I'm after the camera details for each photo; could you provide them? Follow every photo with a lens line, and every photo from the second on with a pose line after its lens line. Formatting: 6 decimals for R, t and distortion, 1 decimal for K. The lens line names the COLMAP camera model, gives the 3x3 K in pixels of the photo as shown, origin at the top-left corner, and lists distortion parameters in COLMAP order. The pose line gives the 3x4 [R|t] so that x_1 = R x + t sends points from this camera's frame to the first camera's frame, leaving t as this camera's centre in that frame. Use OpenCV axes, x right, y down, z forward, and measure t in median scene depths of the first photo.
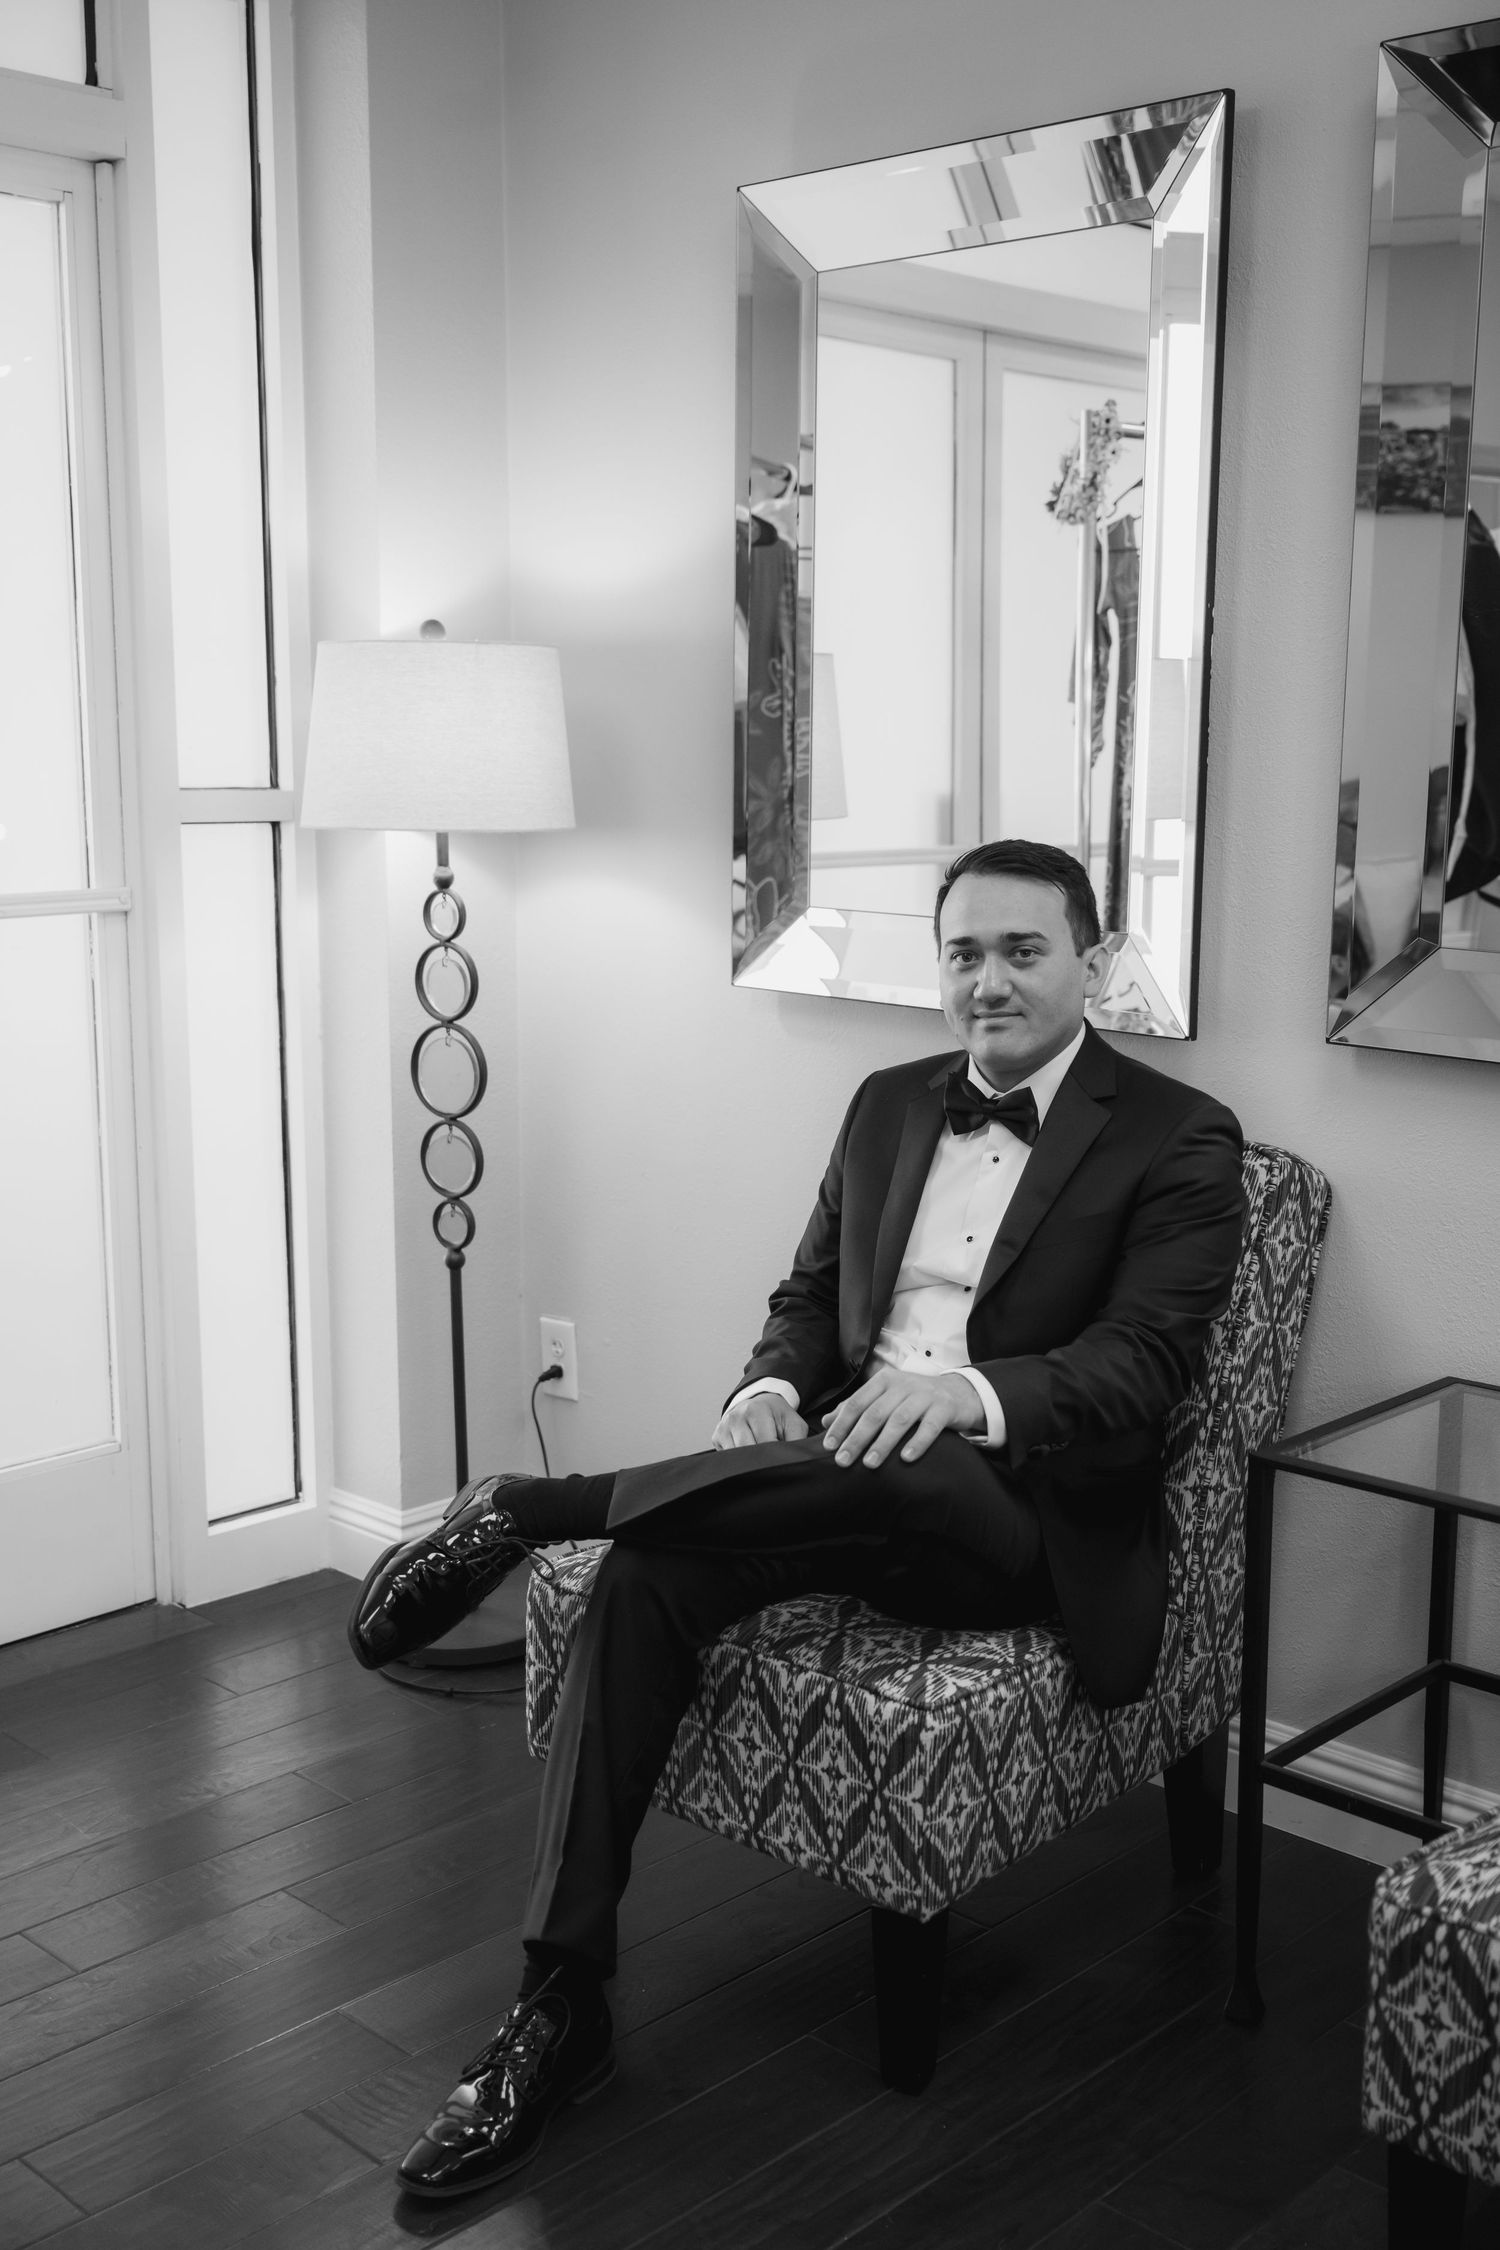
lens RADIAL K [[2413.2, 0, 755.7], [0, 2413.2, 1109.8], [0, 0, 1]] dist [-0.009009, 0.000000]
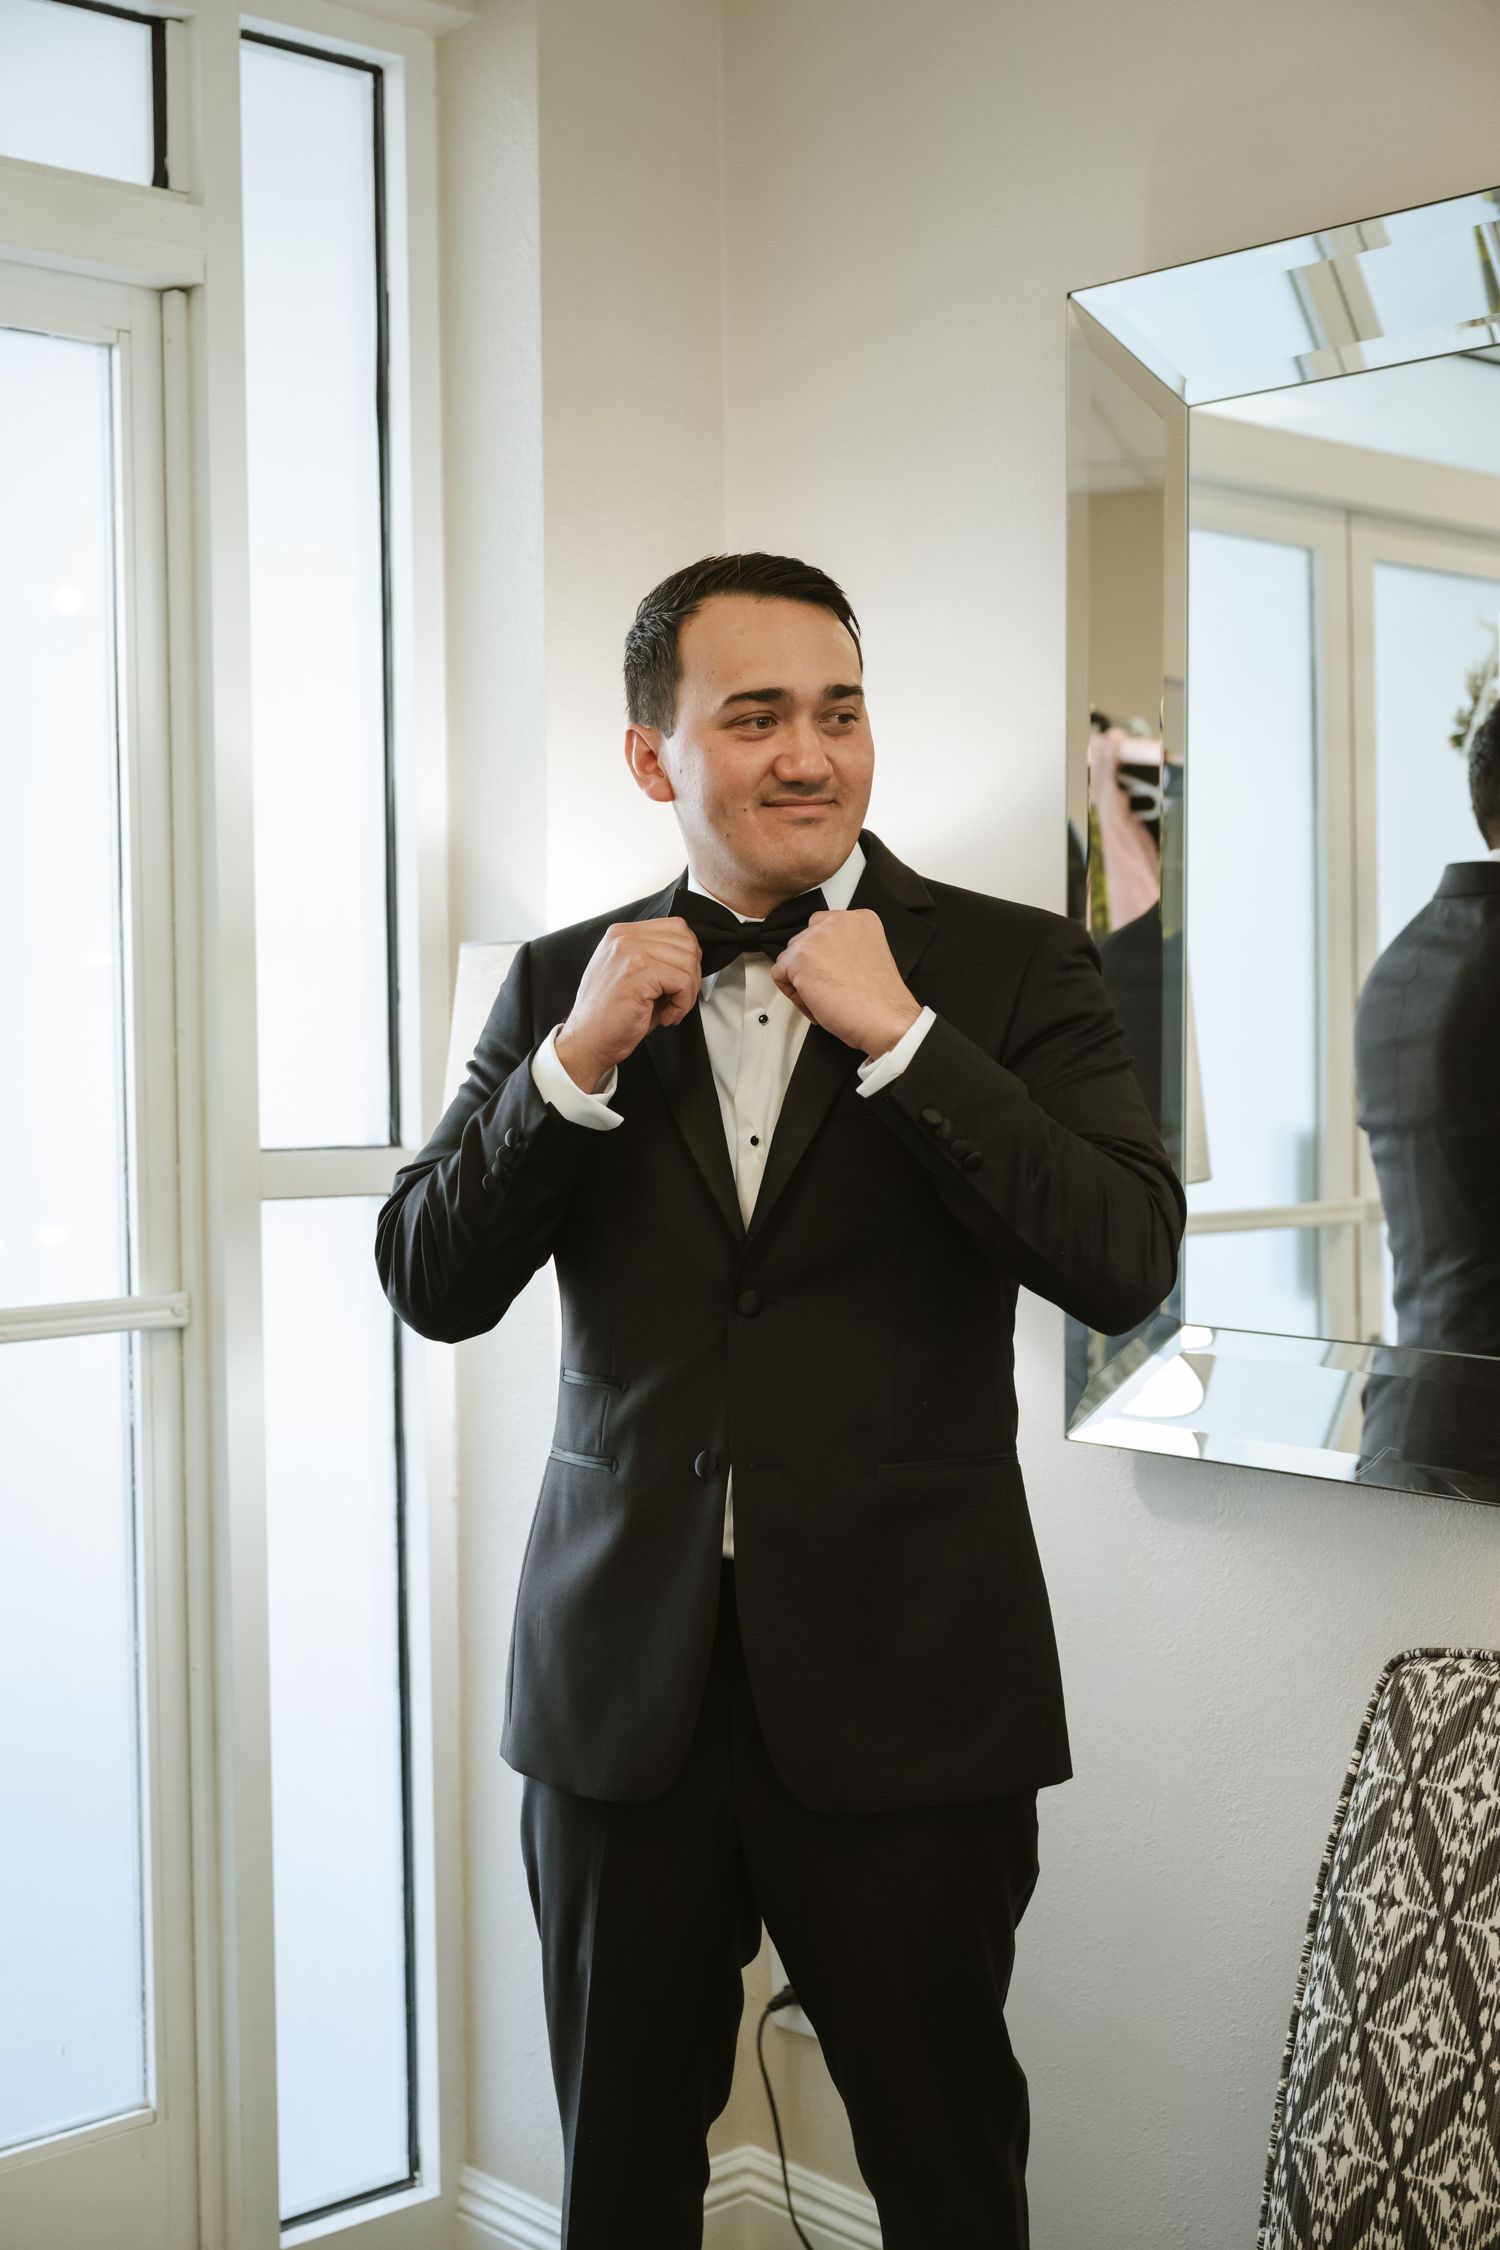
lens RADIAL K [[2833.2, 0, 751.5], [0, 2833.2, 1114.0], [0, 0, 1]] dist [-0.006259, 0.000000]
pose [[0.997537, -0.007270, -0.069762, -0.039499], [-0.001091, 0.992886, -0.119063, -0.046199], [0.070132, 0.118846, 0.990433, 0.194136]]
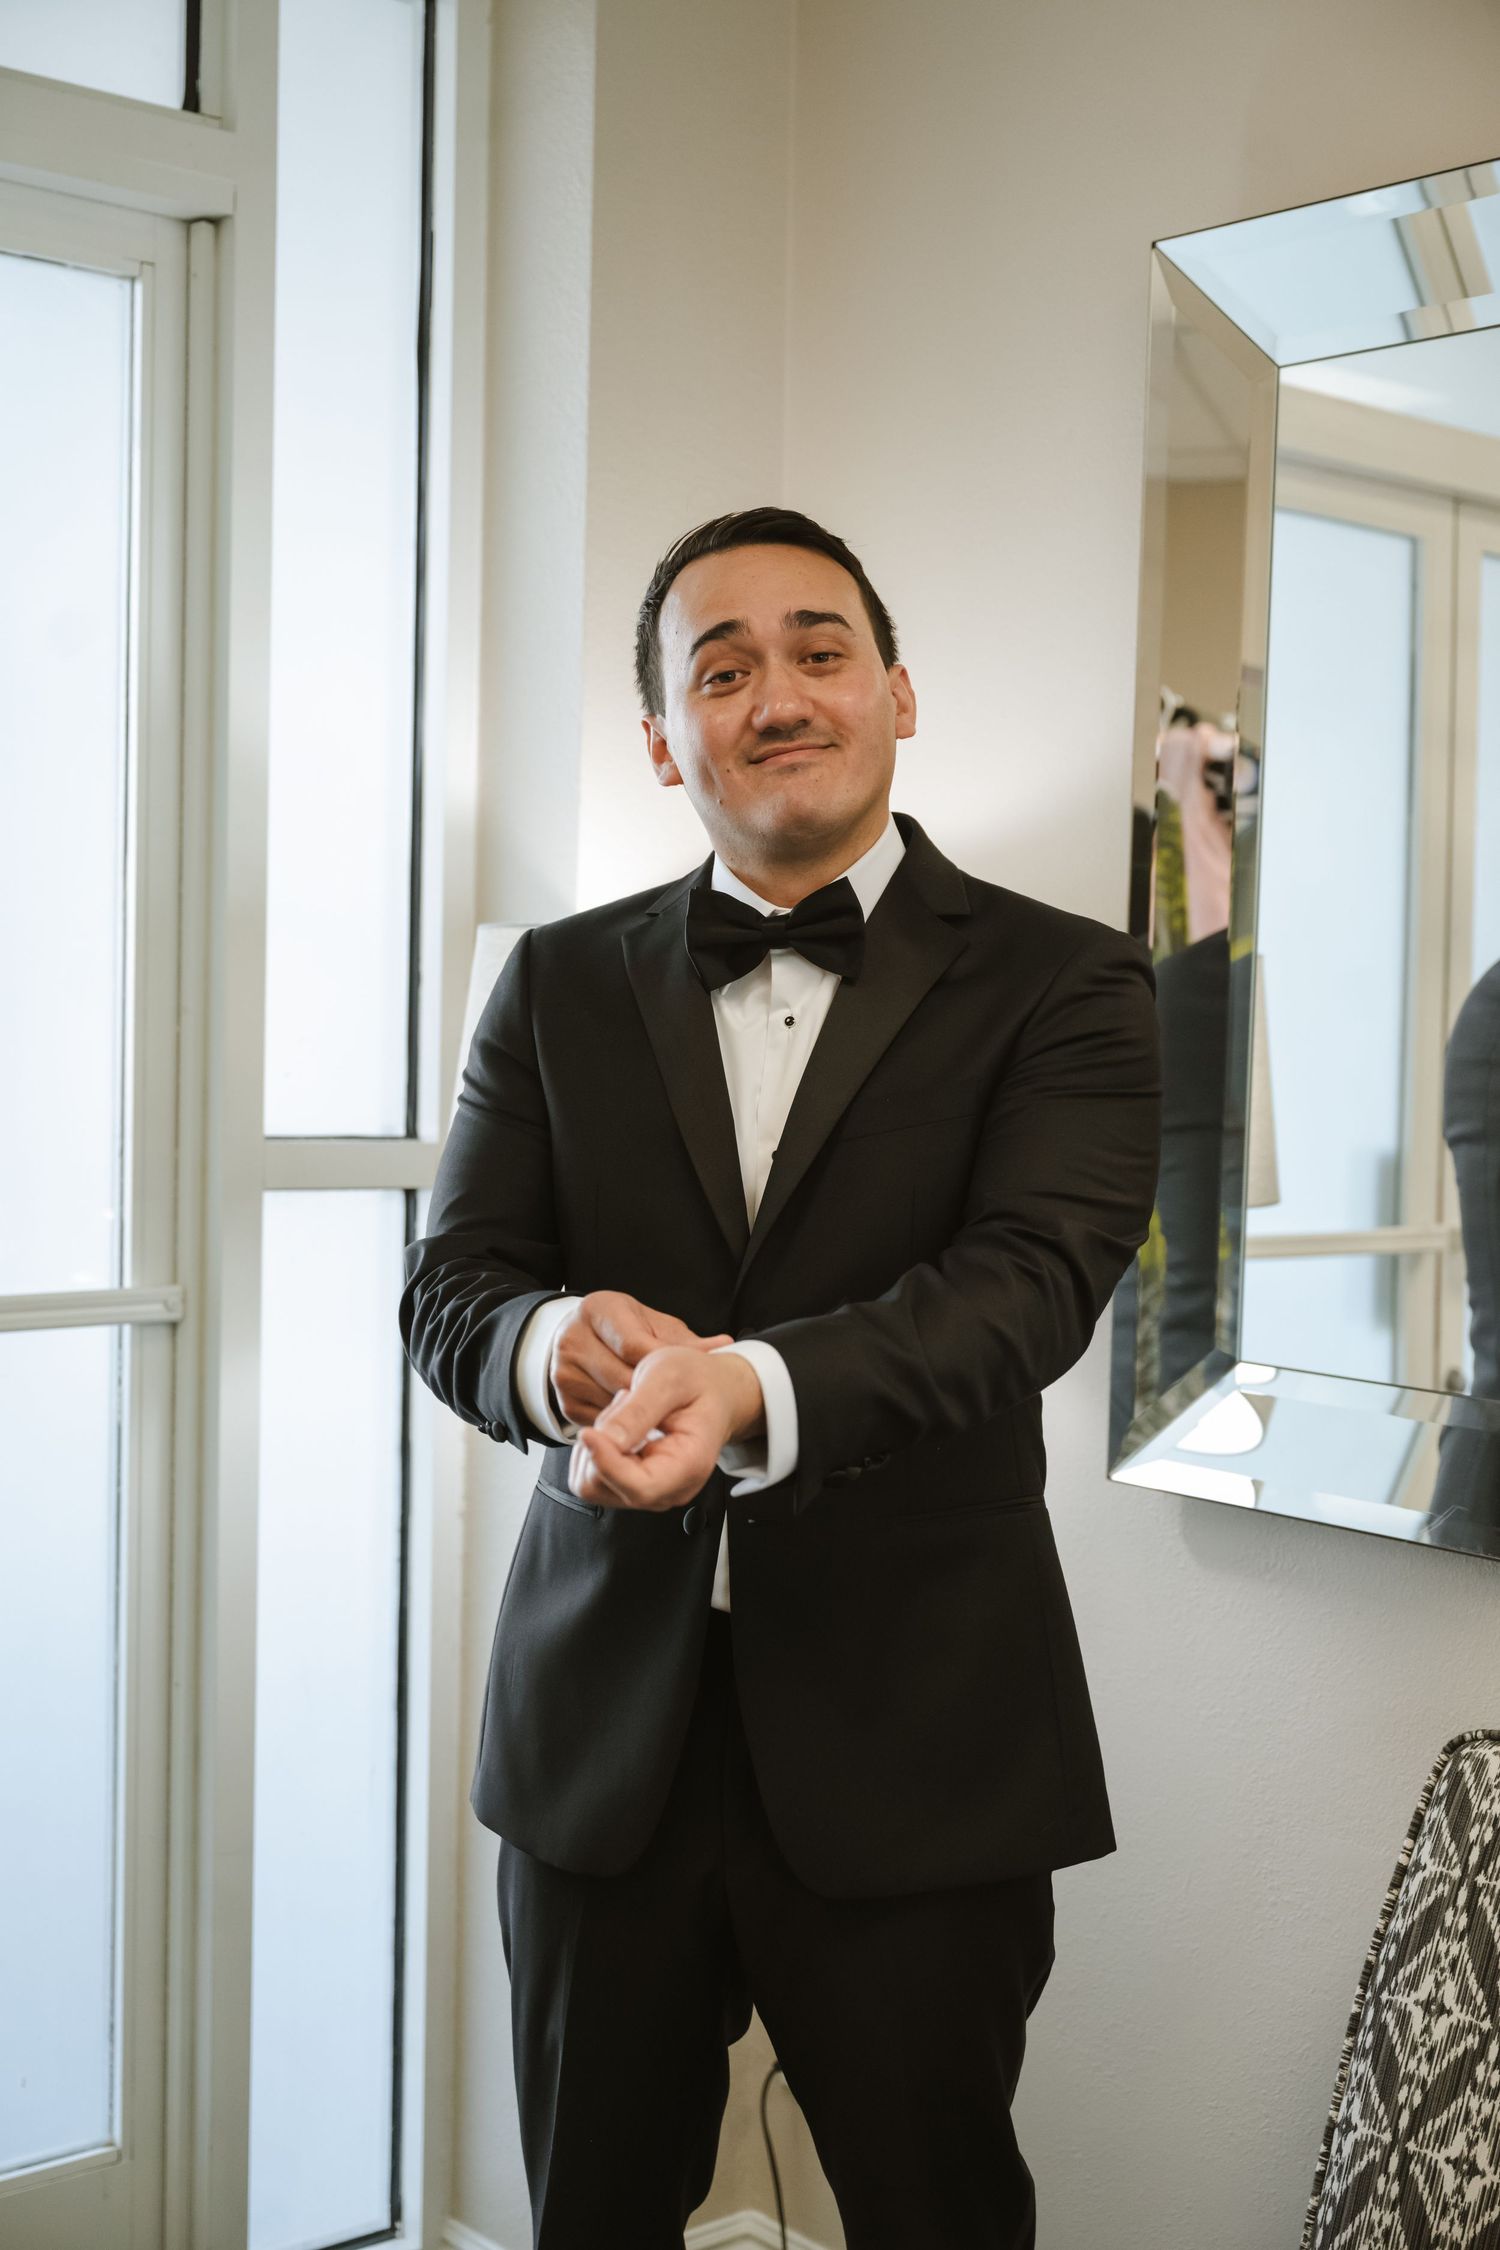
lens RADIAL K [[2833.2, 0, 740.6], [0, 2833.2, 1122.8], [0, 0, 1]] dist [-0.006259, 0.000000]
pose [[0.994102, 0.027238, -0.104974, -0.028455], [-0.039083, 0.992883, -0.112495, -0.055436], [0.101163, 0.115934, 0.988092, 0.246614]]
